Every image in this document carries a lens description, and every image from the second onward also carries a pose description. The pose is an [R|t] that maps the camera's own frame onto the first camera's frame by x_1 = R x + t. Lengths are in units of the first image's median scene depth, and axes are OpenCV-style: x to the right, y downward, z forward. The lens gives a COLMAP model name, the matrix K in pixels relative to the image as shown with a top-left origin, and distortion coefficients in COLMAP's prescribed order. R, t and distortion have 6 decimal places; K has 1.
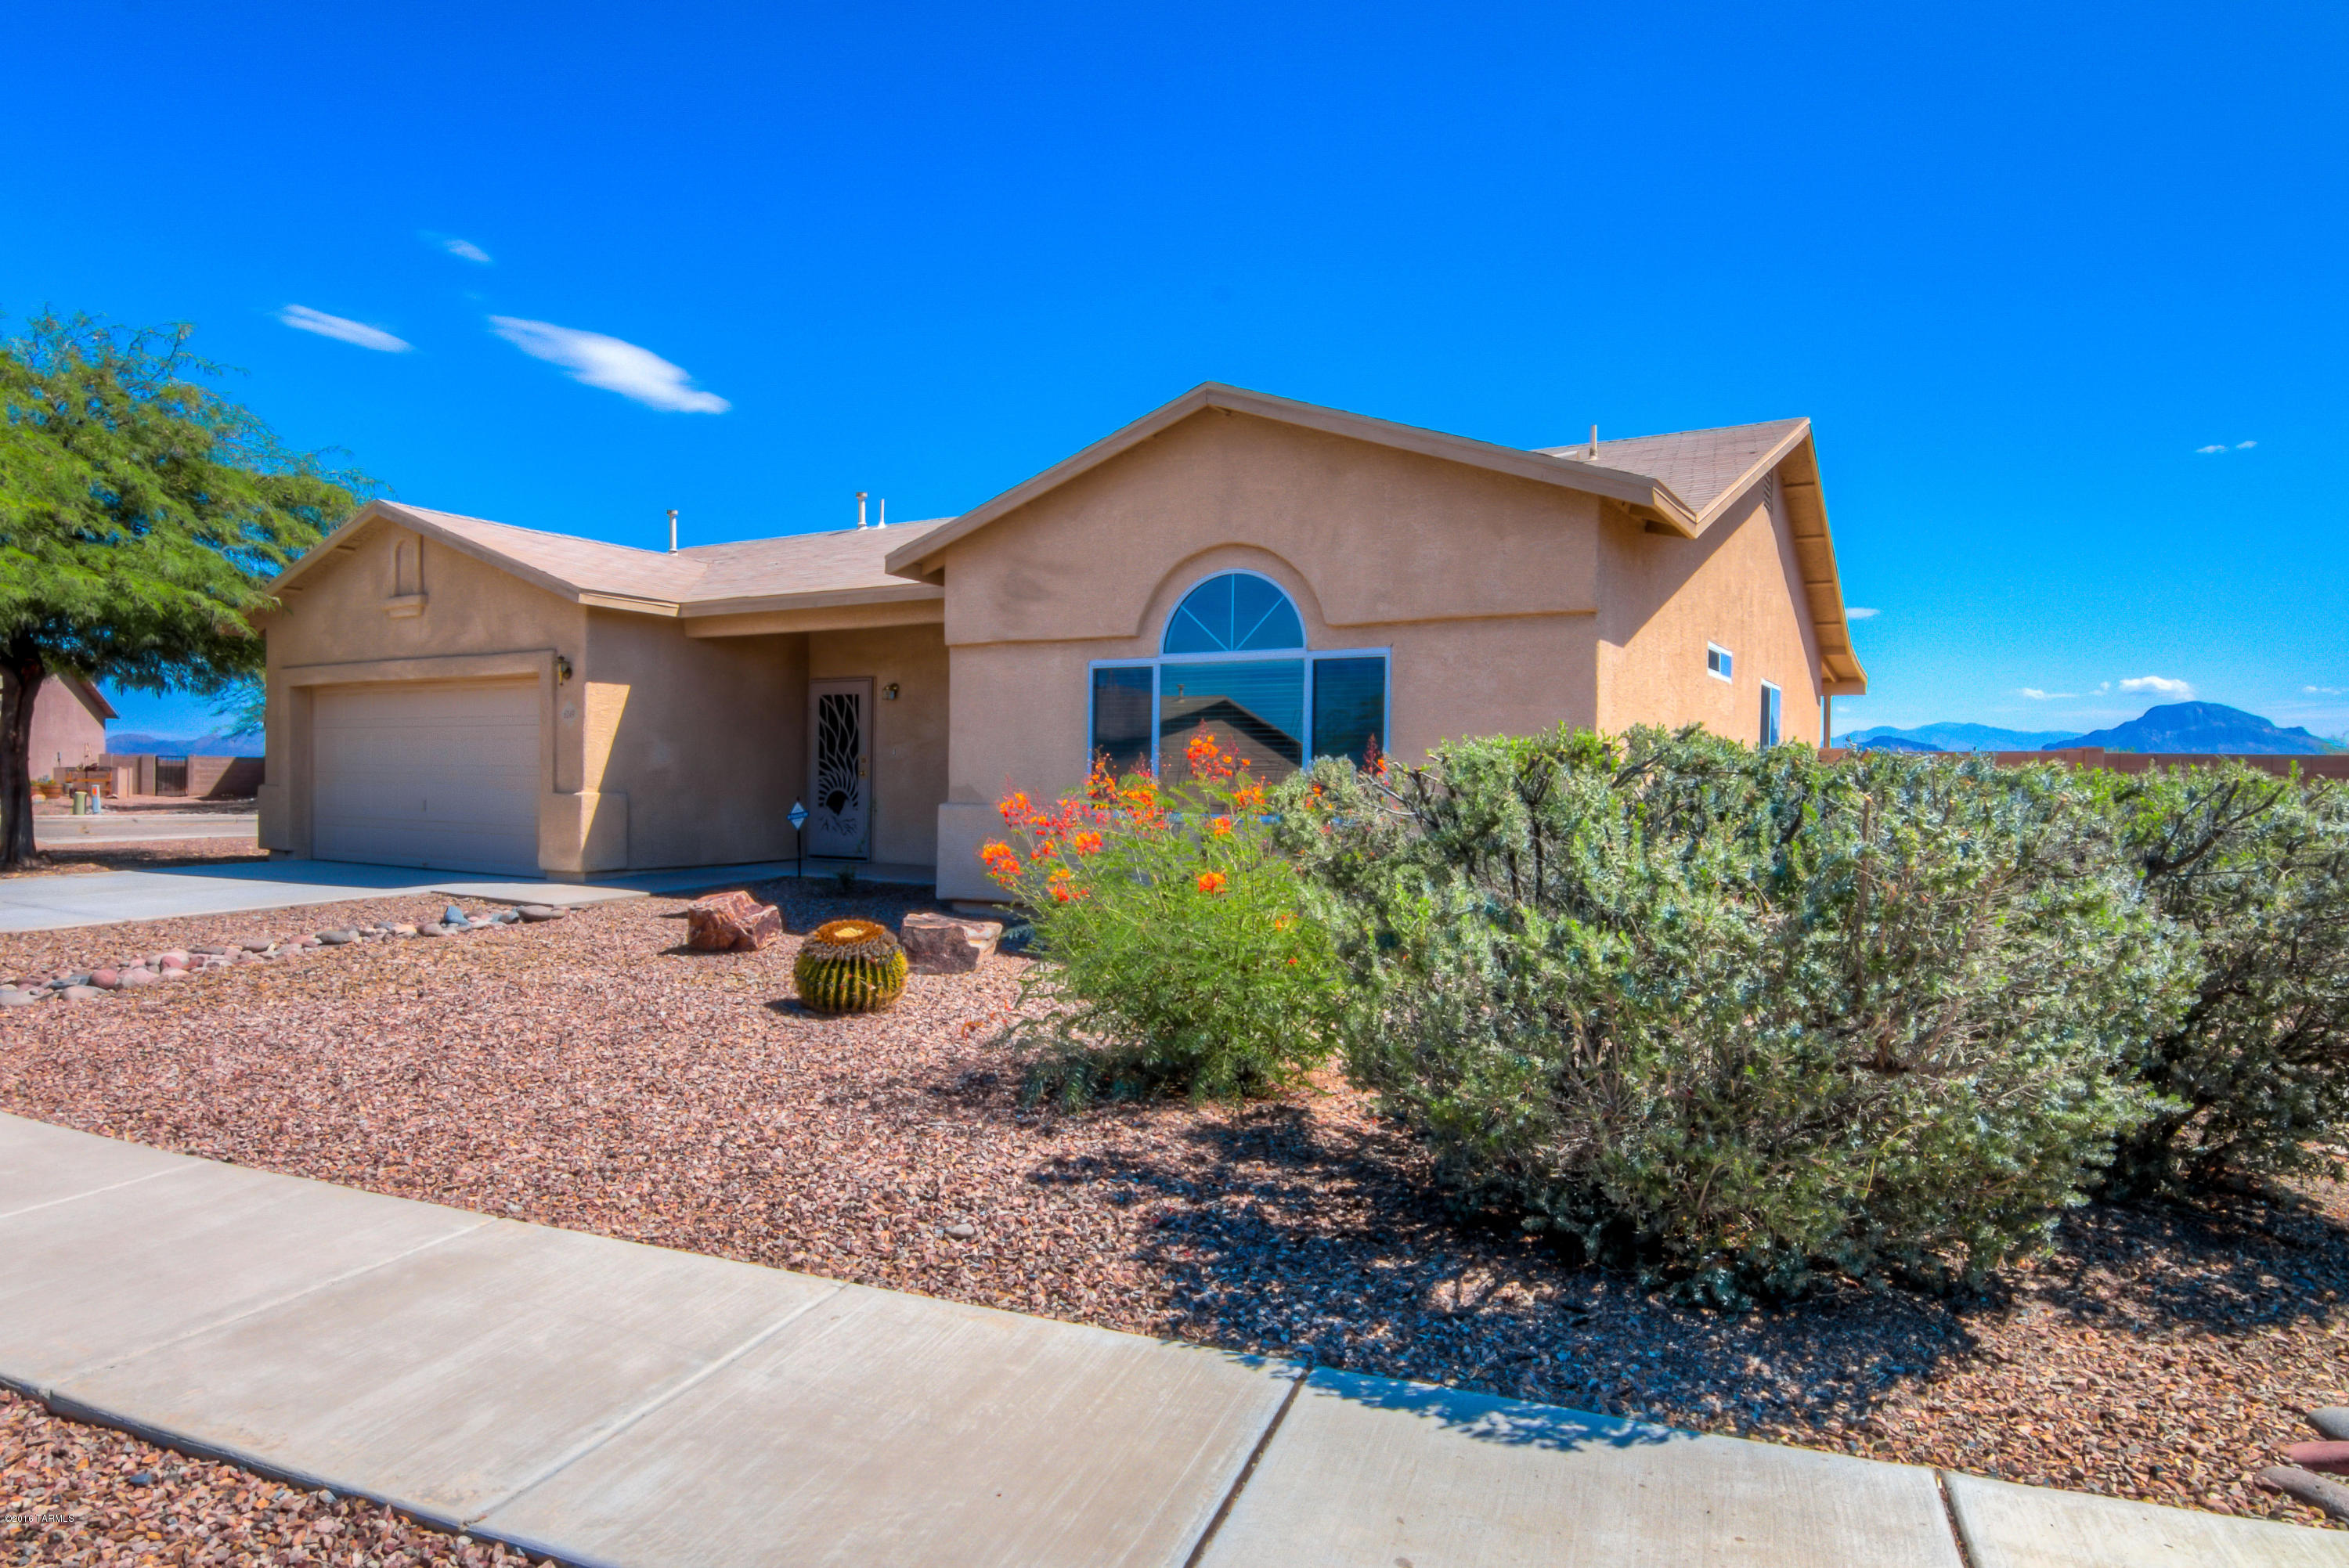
lens RADIAL K [[1330.4, 0, 1138.5], [0, 1330.4, 775.0], [0, 0, 1]] dist [-0.010575, -0.012181]
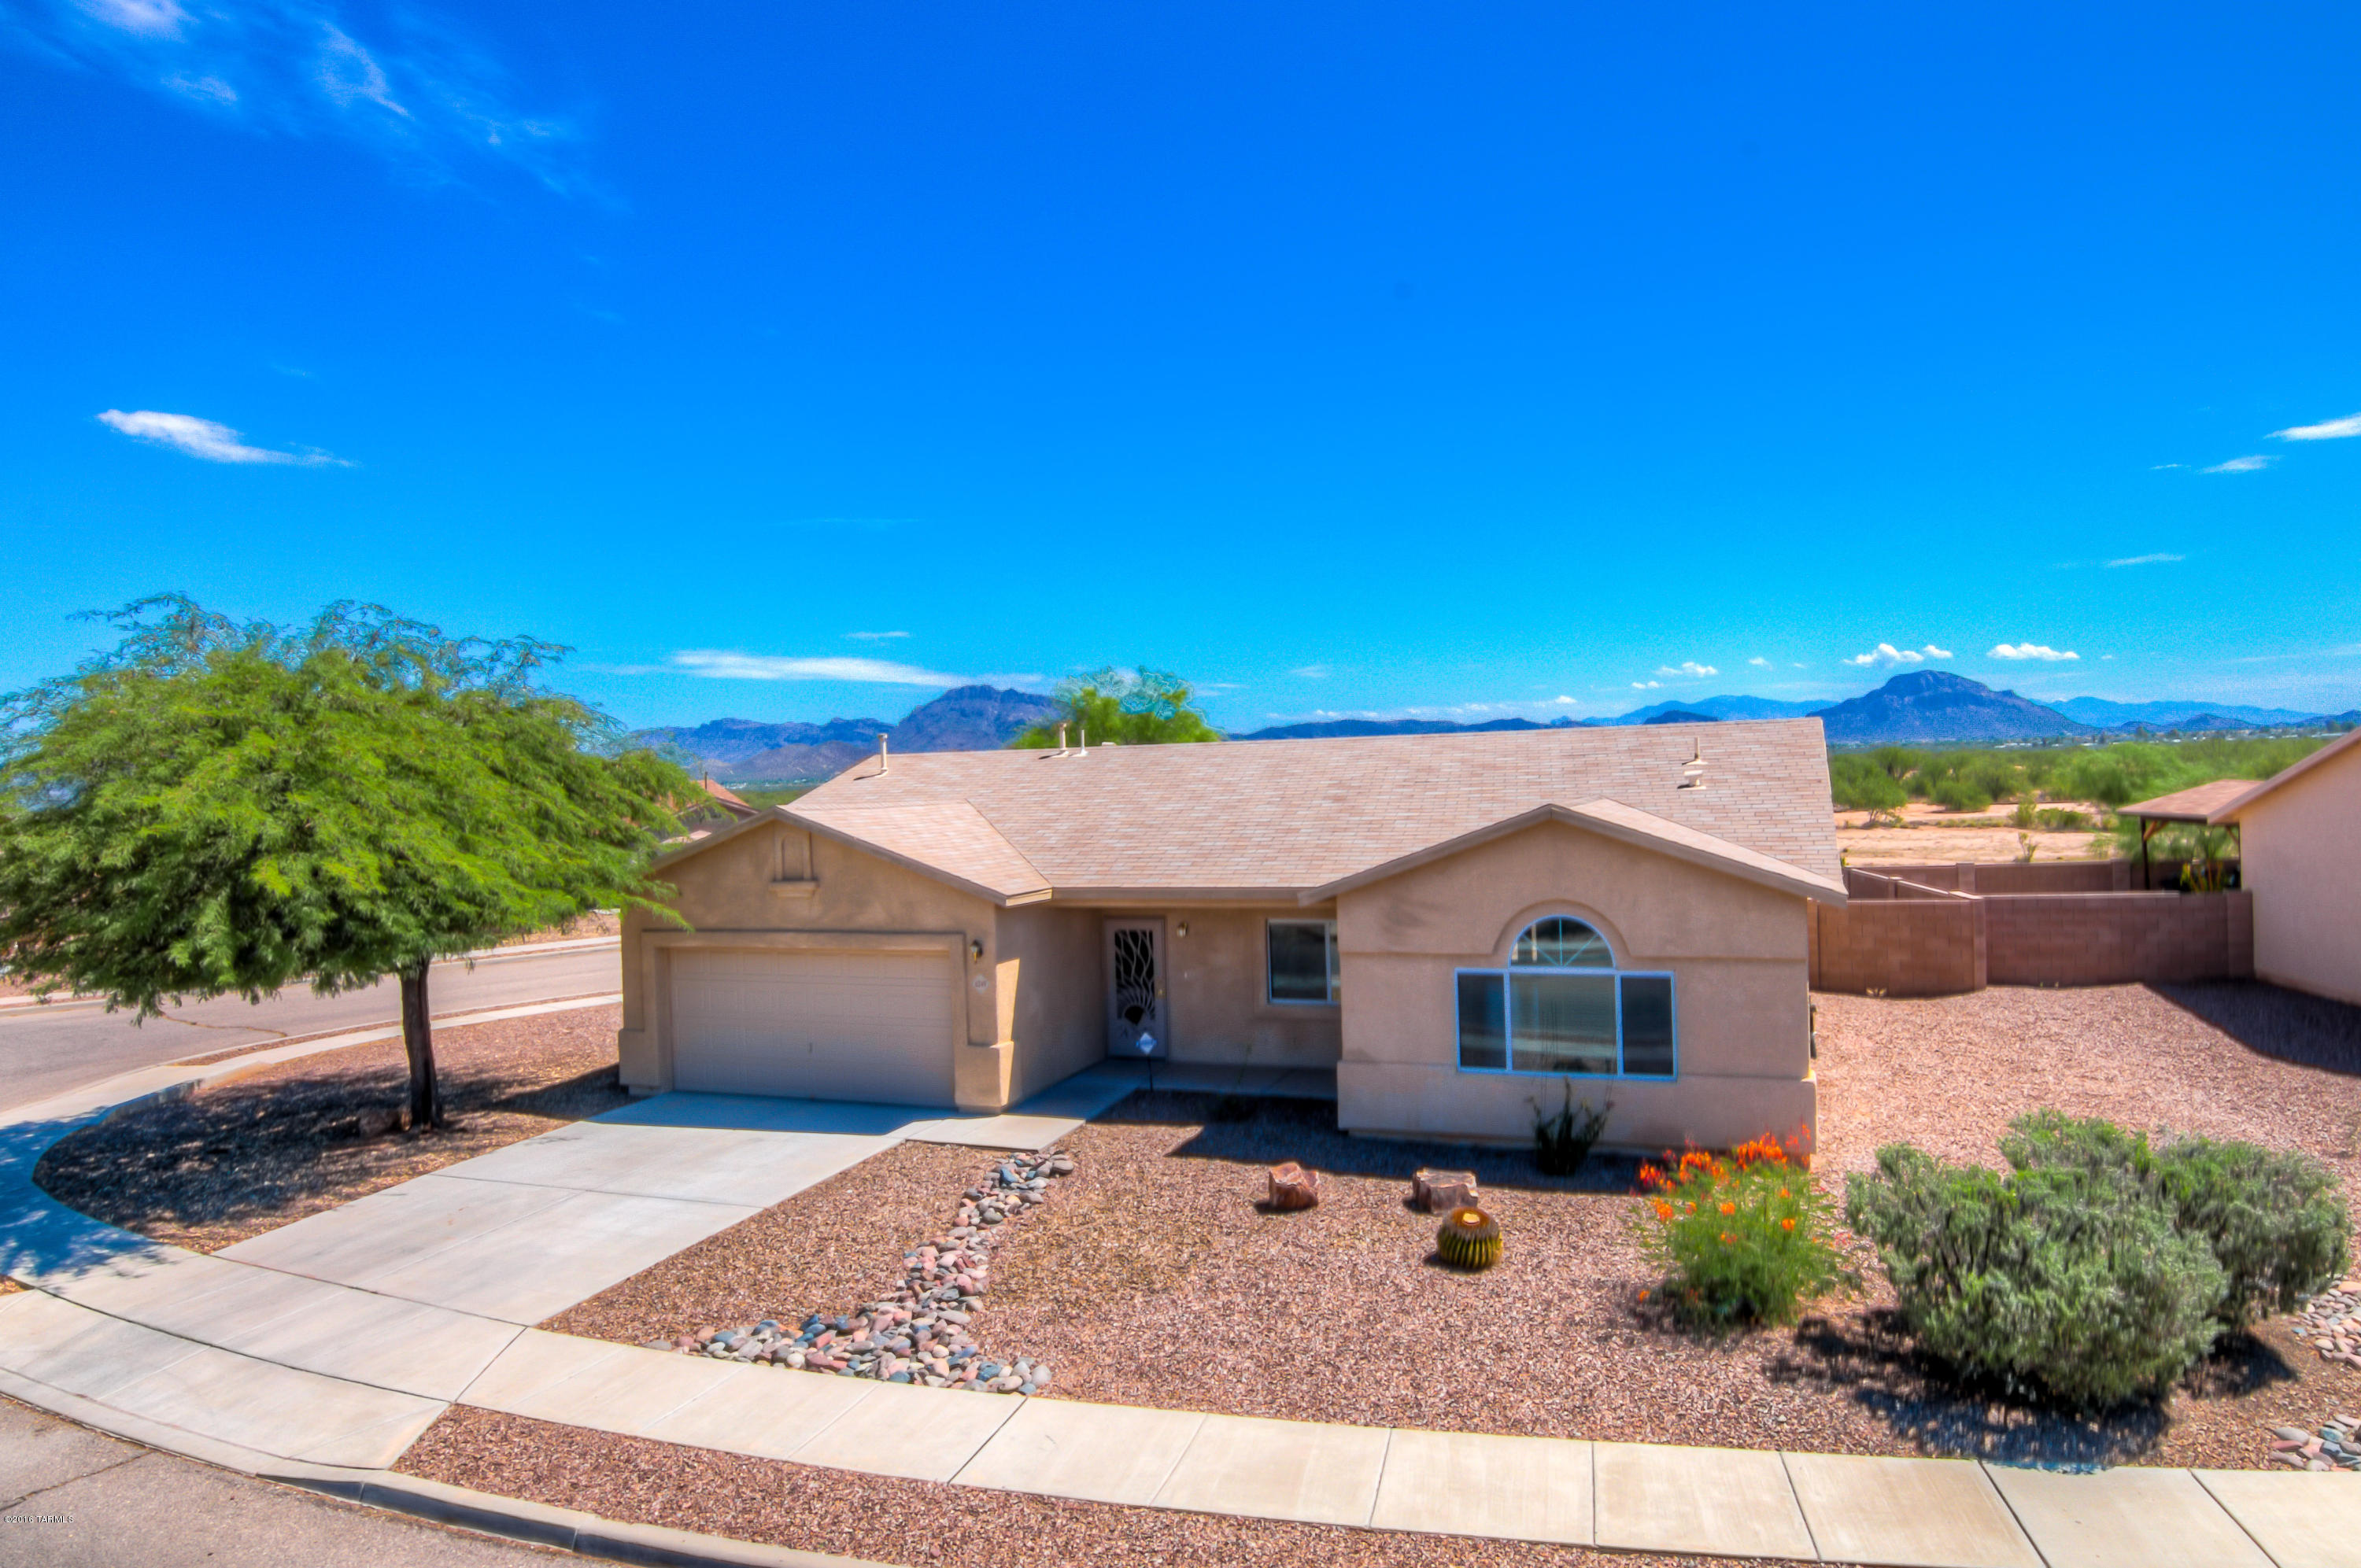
lens RADIAL K [[1337.2, 0, 1254.2], [0, 1337.2, 769.6], [0, 0, 1]] dist [-0.010575, -0.012181]
pose [[0.978647, -0.038858, 0.201841, -0.559072], [0.039709, 0.999211, -0.000171, -0.321840], [-0.201675, 0.008182, 0.979418, -0.435275]]
